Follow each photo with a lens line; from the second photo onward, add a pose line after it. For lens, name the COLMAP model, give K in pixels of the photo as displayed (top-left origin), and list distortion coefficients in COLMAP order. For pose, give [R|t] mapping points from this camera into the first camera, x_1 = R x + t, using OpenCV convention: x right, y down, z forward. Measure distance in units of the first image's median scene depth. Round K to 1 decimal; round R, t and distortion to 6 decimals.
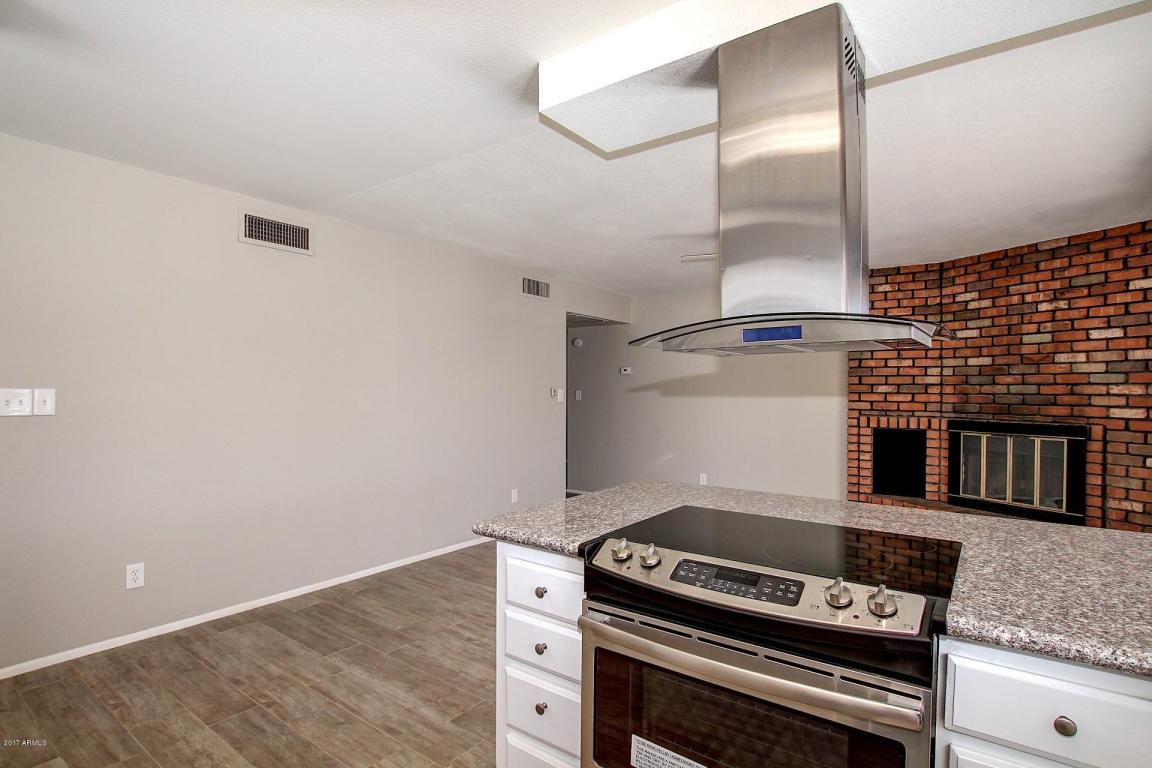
lens RADIAL K [[576.8, 0, 579.3], [0, 576.8, 390.2], [0, 0, 1]] dist [-0.026031, 0.002360]
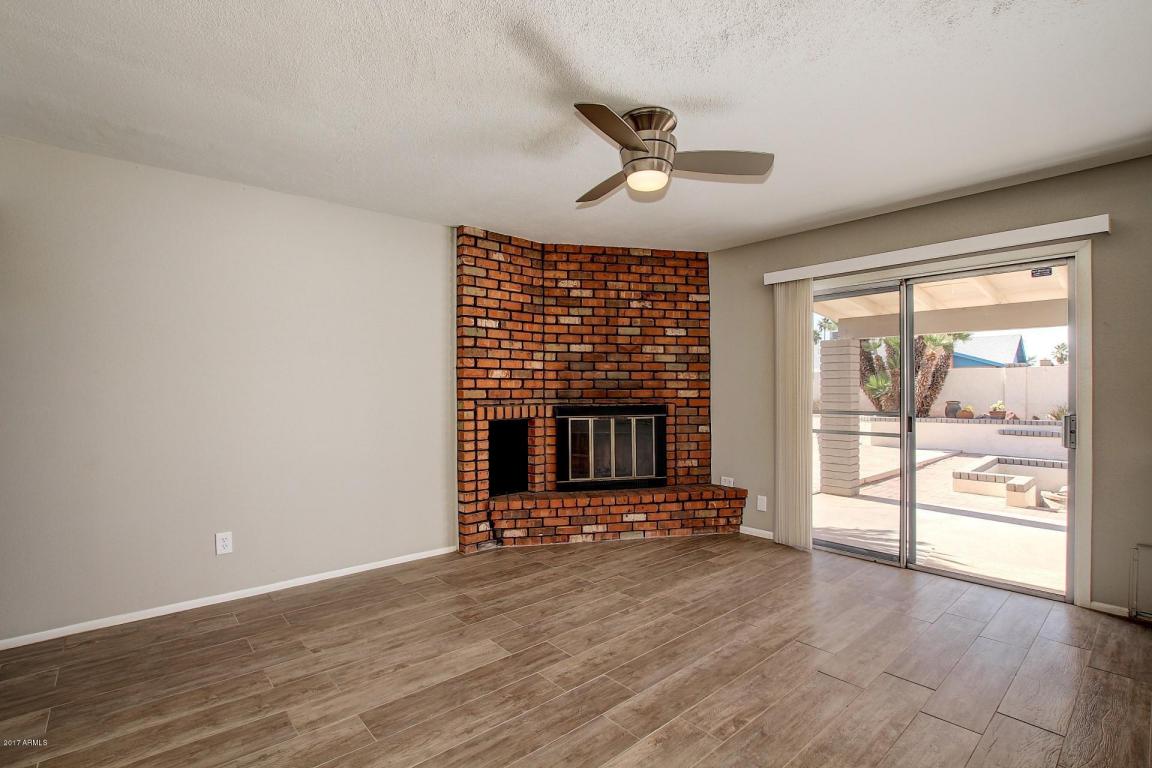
lens RADIAL K [[534.3, 0, 578.5], [0, 534.3, 390.5], [0, 0, 1]] dist [-0.035954, 0.006415]
pose [[0.214456, -0.011587, 0.976665, -0.270591], [0.002323, 0.999933, 0.011353, 0.016526], [-0.976731, -0.000166, 0.214469, 0.861577]]
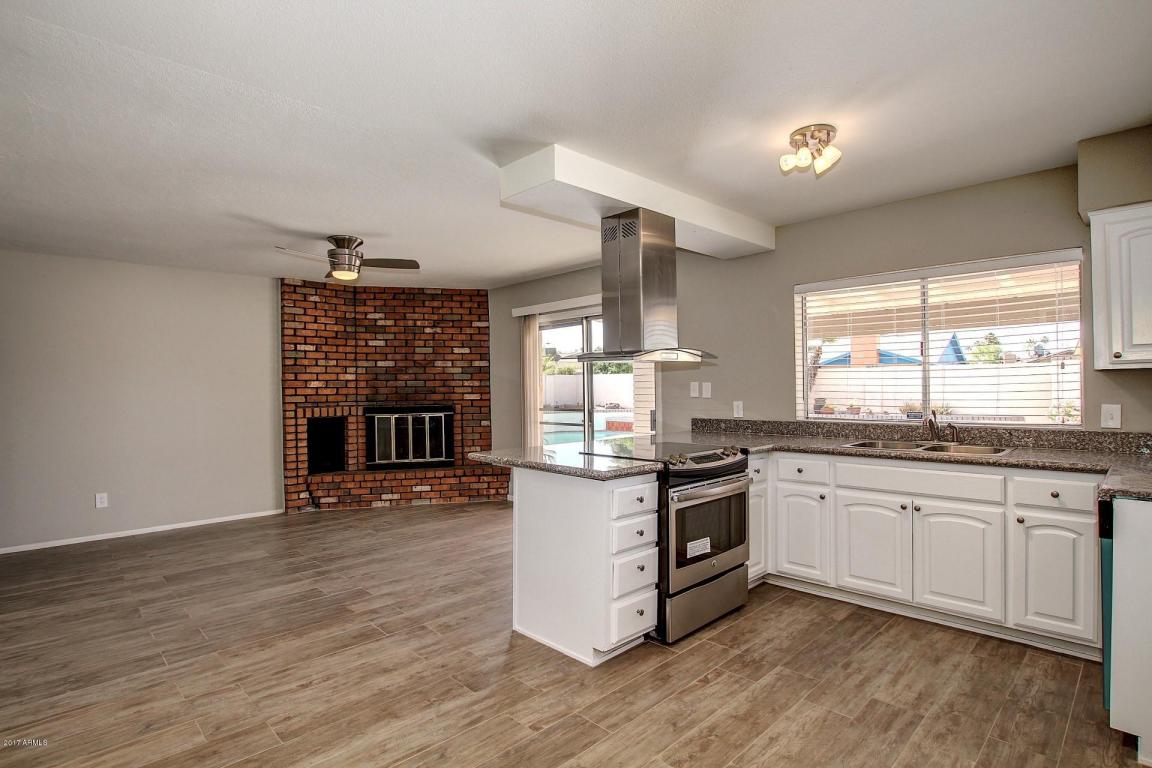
lens RADIAL K [[576.7, 0, 576.1], [0, 576.7, 388.9], [0, 0, 1]] dist [-0.034157, 0.009457]
pose [[0.168125, -0.012552, 0.985686, -0.653835], [0.011791, 0.999873, 0.010722, 0.001342], [-0.985695, 0.009820, 0.168252, 0.331106]]
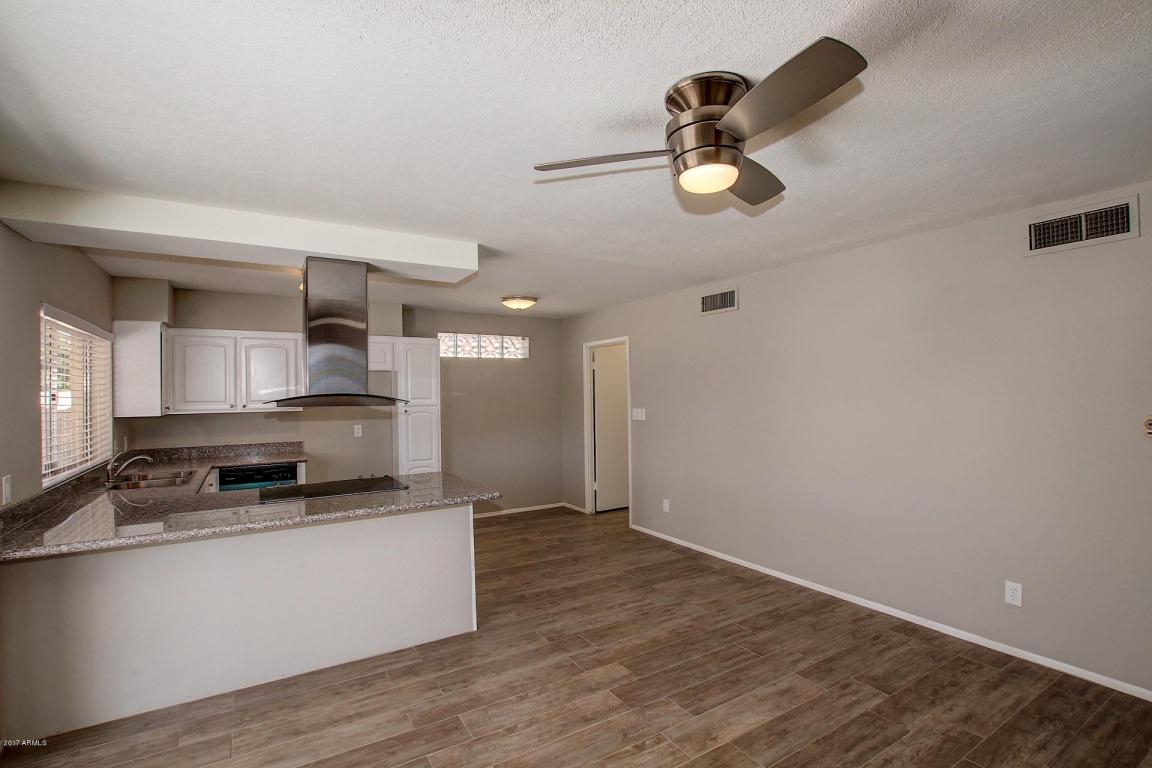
lens RADIAL K [[534.3, 0, 578.5], [0, 534.3, 390.5], [0, 0, 1]] dist [-0.035954, 0.006415]
pose [[-0.376374, -0.001985, -0.926466, 0.694829], [0.012823, 0.999891, -0.007351, -0.038284], [0.926379, -0.014647, -0.376307, 0.966908]]
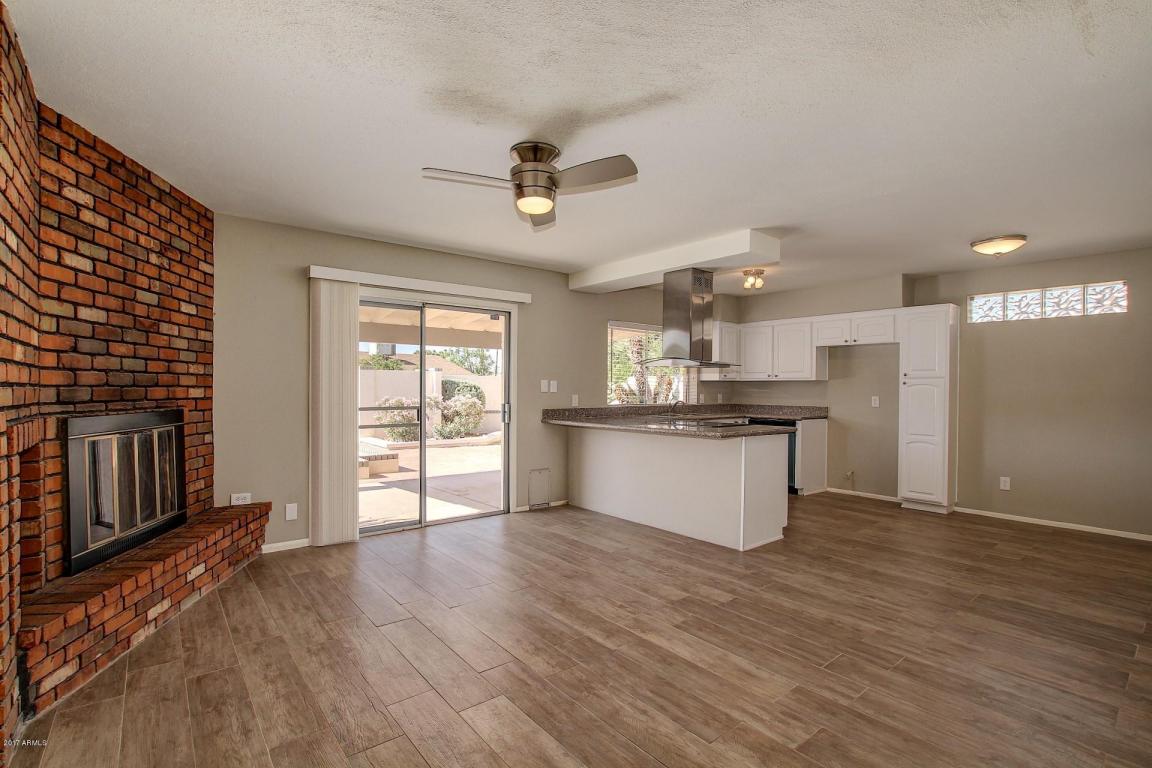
lens RADIAL K [[534.3, 0, 578.5], [0, 534.3, 390.5], [0, 0, 1]] dist [-0.035954, 0.006415]
pose [[-0.967911, -0.014257, 0.250889, 0.079886], [-0.013406, 0.999897, 0.005102, 0.020187], [-0.250935, 0.001575, -0.968003, 1.513106]]
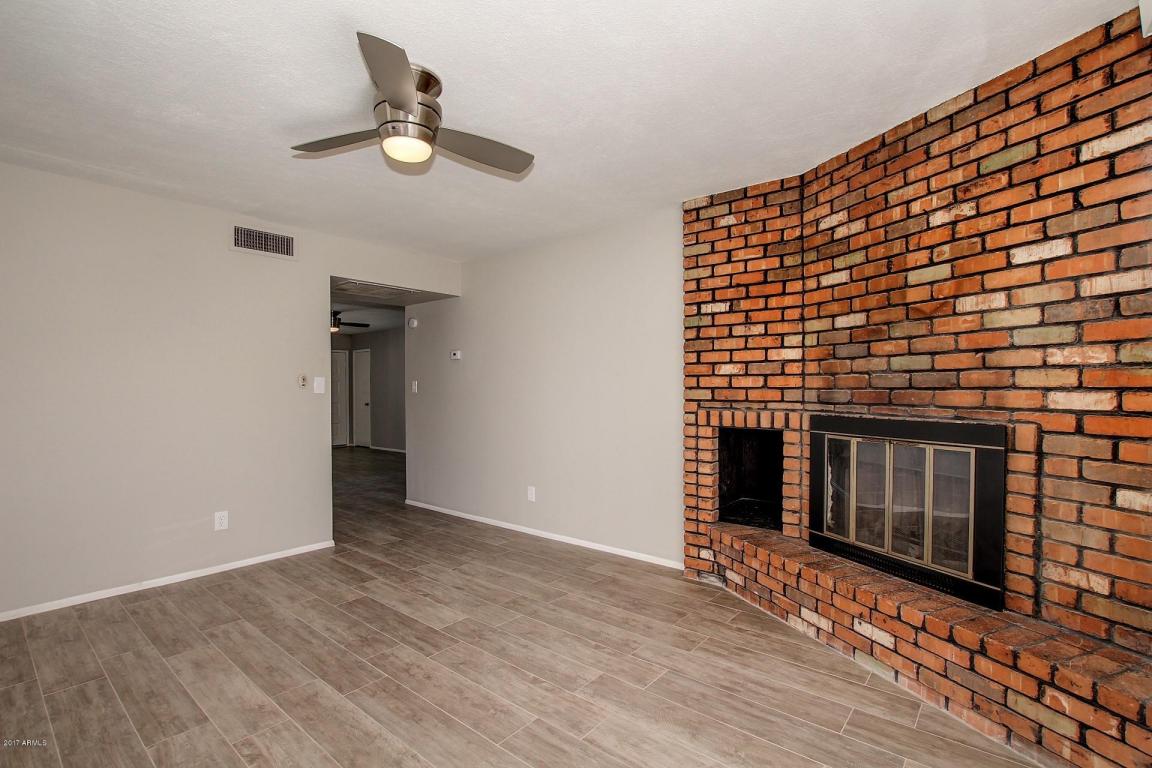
lens RADIAL K [[534.3, 0, 578.5], [0, 534.3, 390.5], [0, 0, 1]] dist [-0.035954, 0.006415]
pose [[0.998430, -0.009296, -0.055238, 0.472493], [0.009593, 0.999941, 0.005118, 0.021553], [0.055187, -0.005640, 0.998460, 0.437302]]
